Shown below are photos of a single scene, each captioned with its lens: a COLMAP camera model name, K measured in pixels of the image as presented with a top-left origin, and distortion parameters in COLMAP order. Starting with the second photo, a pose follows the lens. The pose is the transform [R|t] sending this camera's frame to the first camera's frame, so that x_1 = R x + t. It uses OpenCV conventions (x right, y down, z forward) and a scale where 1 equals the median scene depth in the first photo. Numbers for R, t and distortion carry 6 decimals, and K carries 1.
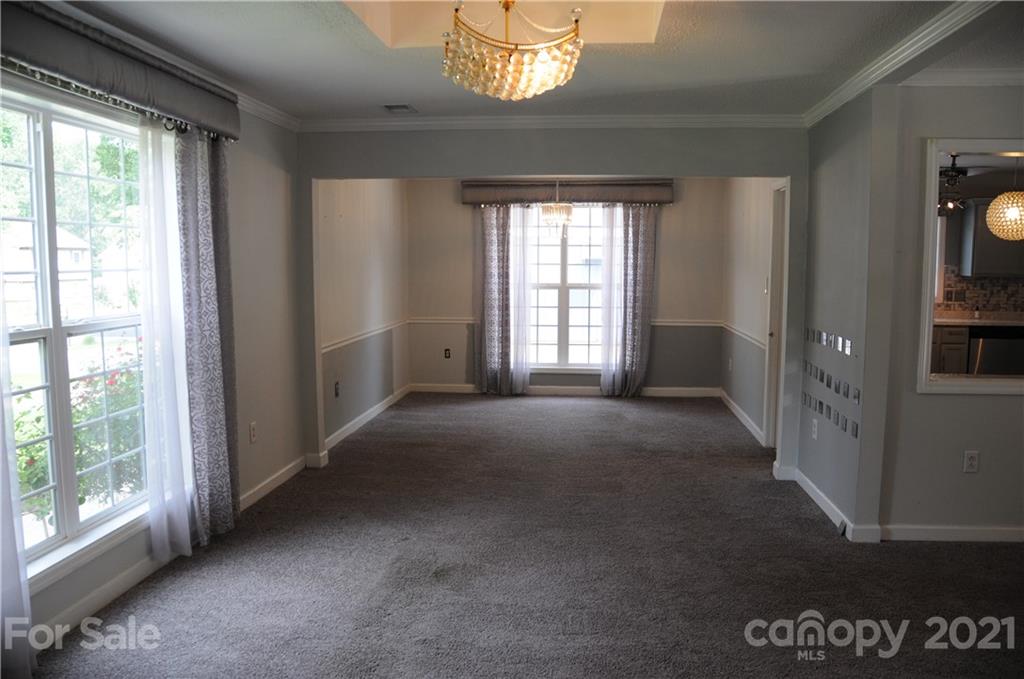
lens RADIAL K [[798.2, 0, 516.5], [0, 798.2, 353.8], [0, 0, 1]] dist [-0.170290, 0.120161]
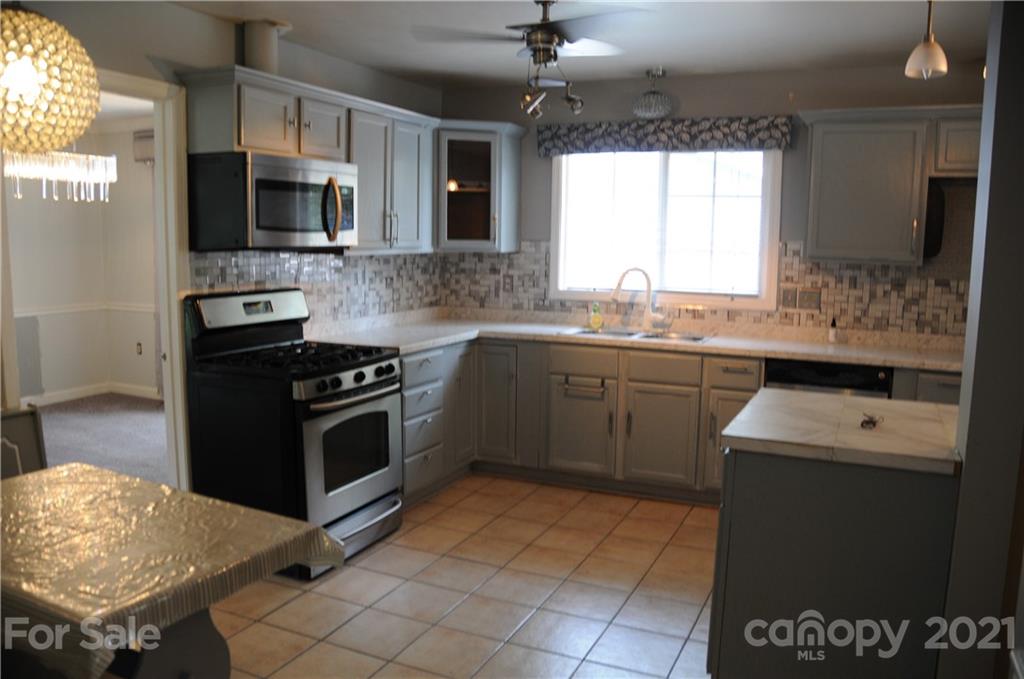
lens RADIAL K [[798.2, 0, 516.5], [0, 798.2, 353.8], [0, 0, 1]] dist [-0.170290, 0.120161]
pose [[0.946198, 0.060611, -0.317860, 0.566348], [-0.054897, 0.998129, 0.026911, -0.041059], [0.318896, -0.008014, 0.947756, 0.417357]]
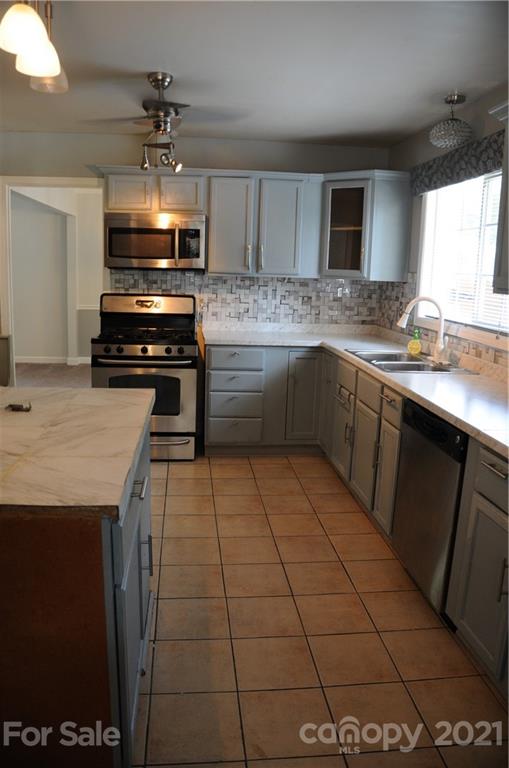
lens RADIAL K [[598.7, 0, 254.5], [0, 598.7, 384.0], [0, 0, 1]] dist [-0.170290, 0.120161]
pose [[0.199684, 0.195841, -0.960090, 0.862229], [-0.151966, 0.974157, 0.167104, -0.083125], [0.968004, 0.112533, 0.224285, 0.772664]]
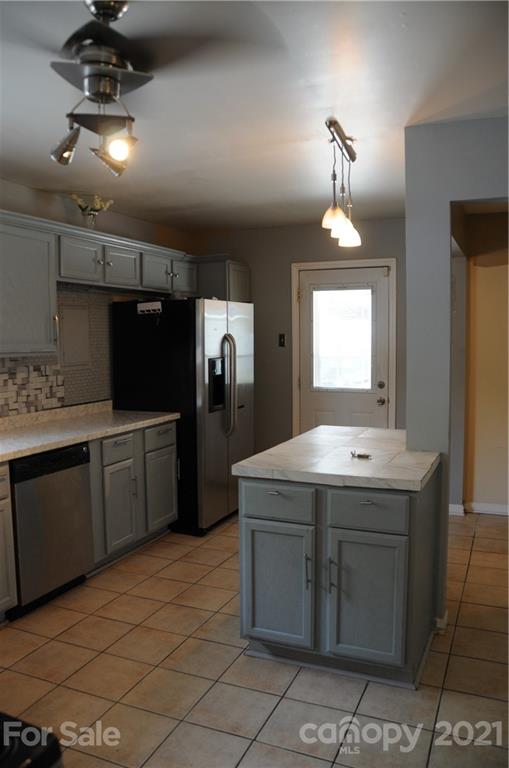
lens RADIAL K [[598.7, 0, 254.5], [0, 598.7, 384.0], [0, 0, 1]] dist [-0.170290, 0.120161]
pose [[0.308817, -0.075568, 0.948115, 0.272198], [0.118897, 0.992086, 0.040346, -0.076107], [-0.943661, 0.100269, 0.315358, 0.679619]]
